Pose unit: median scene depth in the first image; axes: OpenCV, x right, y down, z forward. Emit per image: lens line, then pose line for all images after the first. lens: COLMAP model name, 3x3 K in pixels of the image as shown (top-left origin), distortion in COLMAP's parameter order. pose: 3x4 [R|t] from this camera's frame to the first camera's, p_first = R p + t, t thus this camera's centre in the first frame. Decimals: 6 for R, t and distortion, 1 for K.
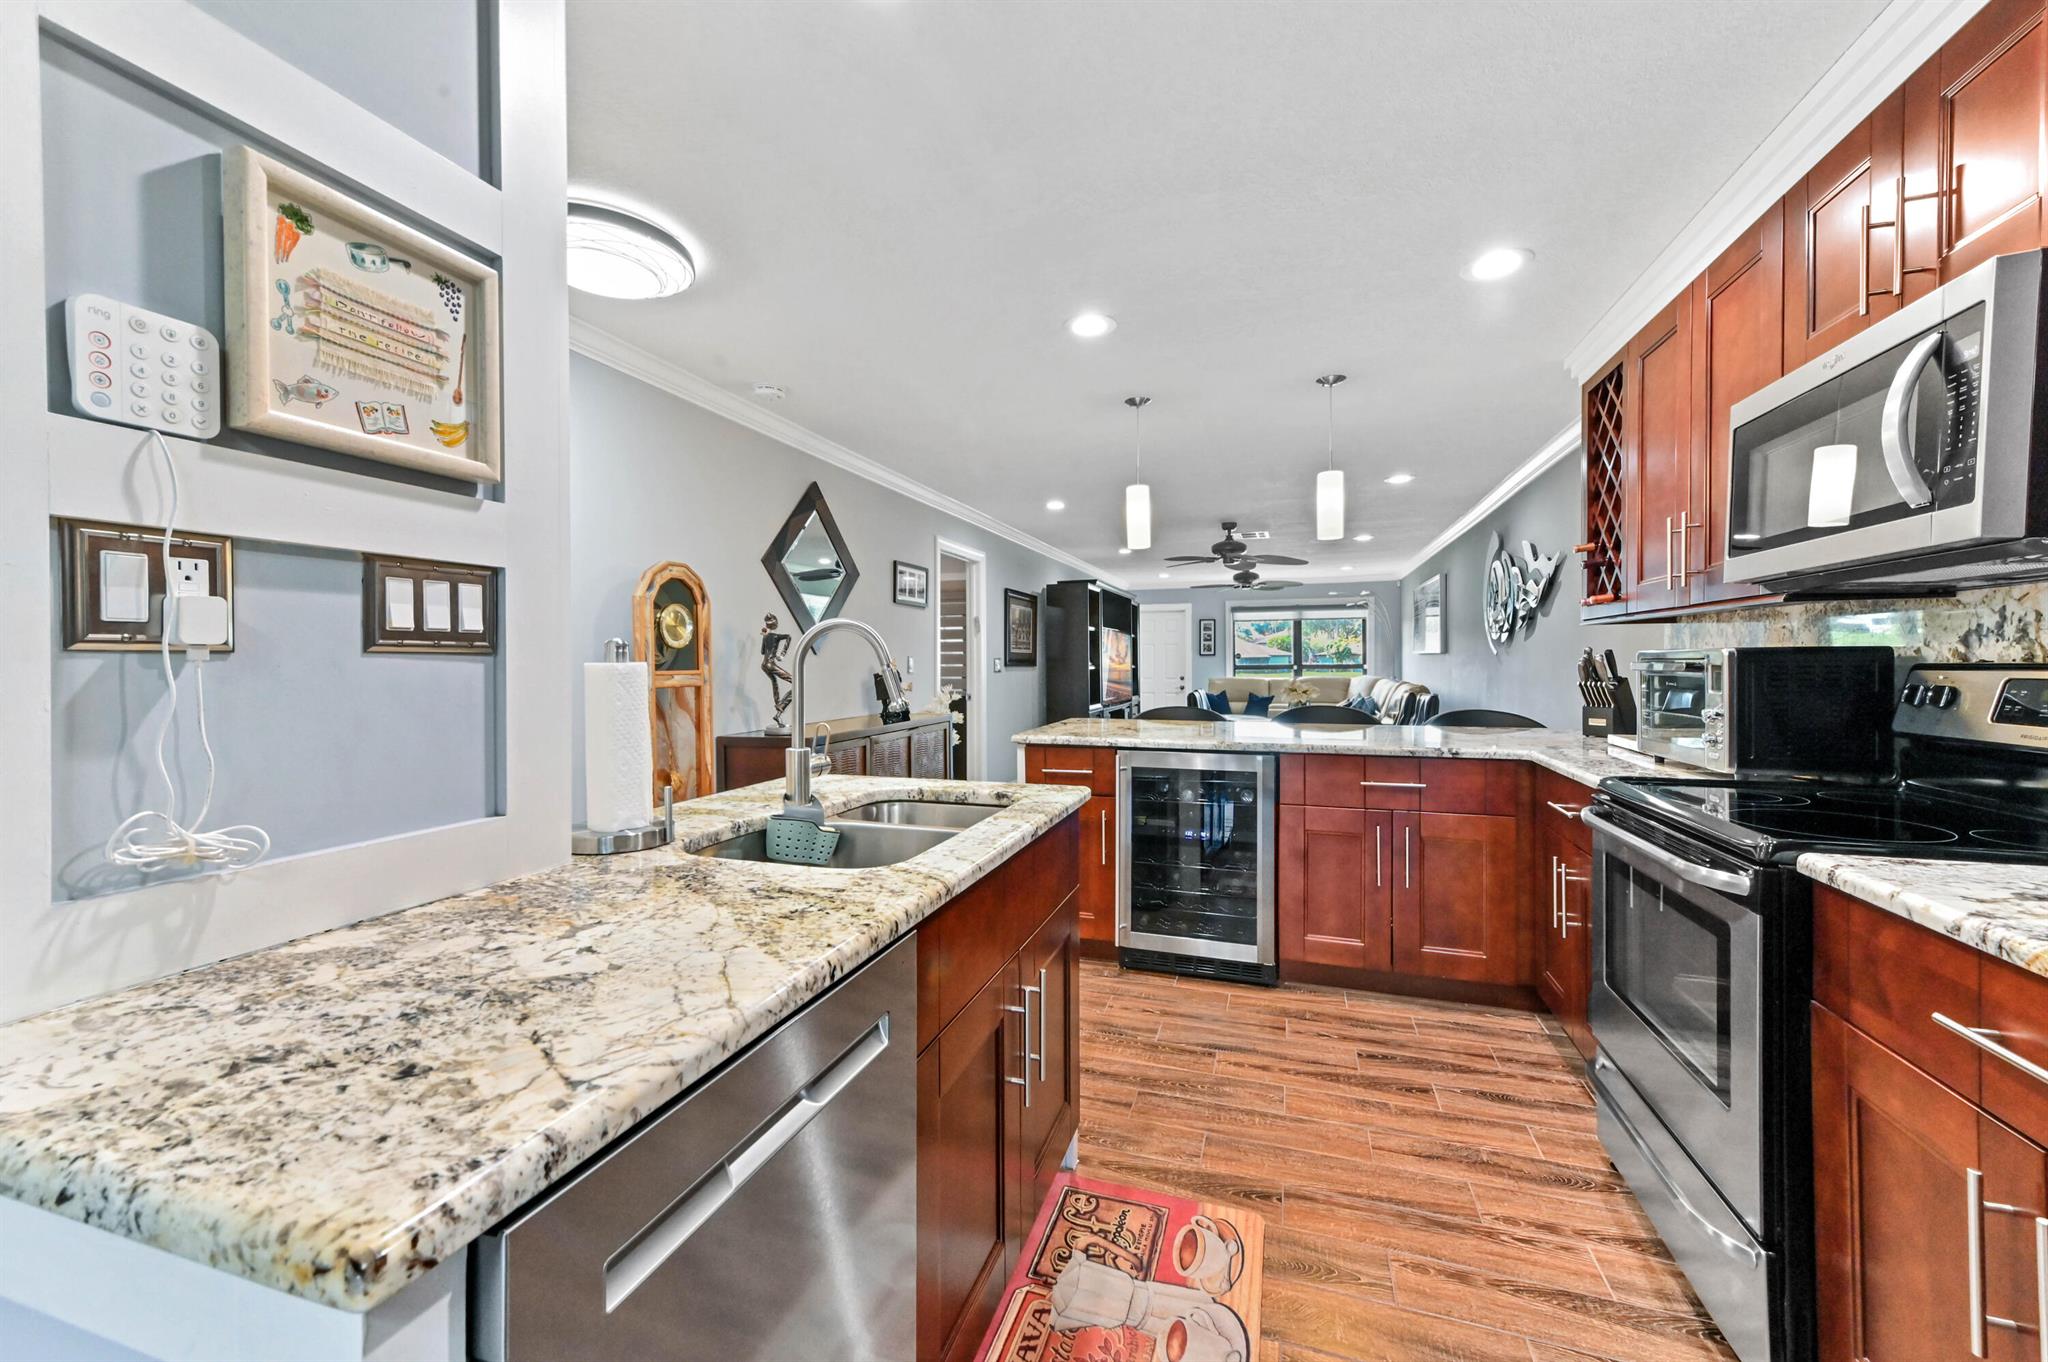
lens RADIAL K [[805.3, 0, 1025.6], [0, 805.3, 671.3], [0, 0, 1]] dist [0.020388, 0.000320]
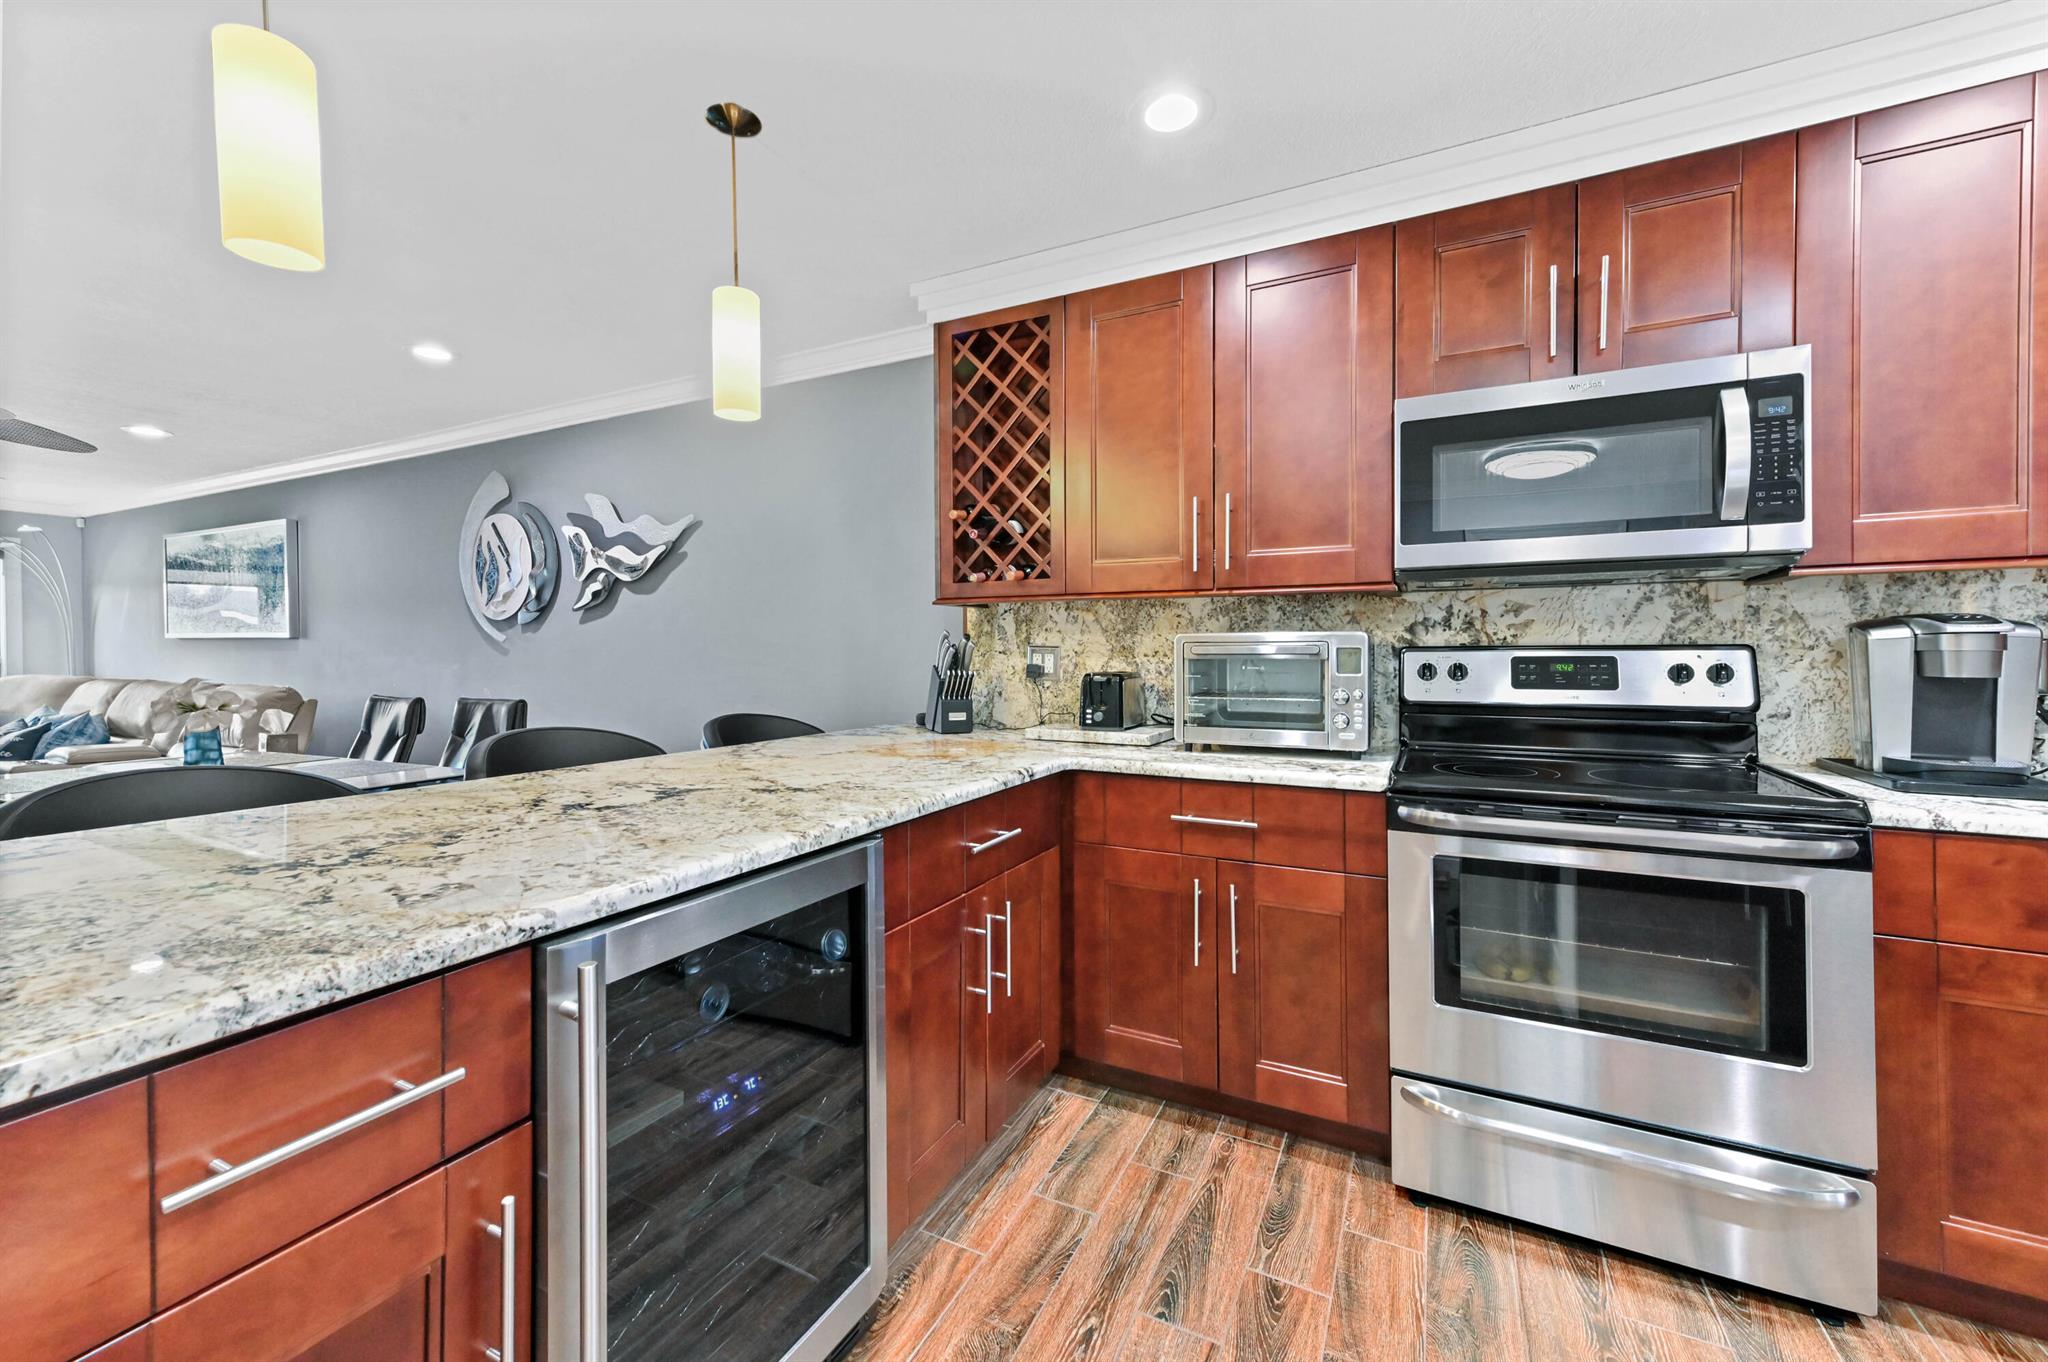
lens RADIAL K [[805.3, 0, 1016.8], [0, 805.3, 661.7], [0, 0, 1]] dist [0.020388, 0.000320]
pose [[0.151868, -0.008605, 0.988363, -0.181774], [0.012686, 0.999897, 0.006756, -0.001614], [-0.988319, 0.011512, 0.151962, 1.027230]]
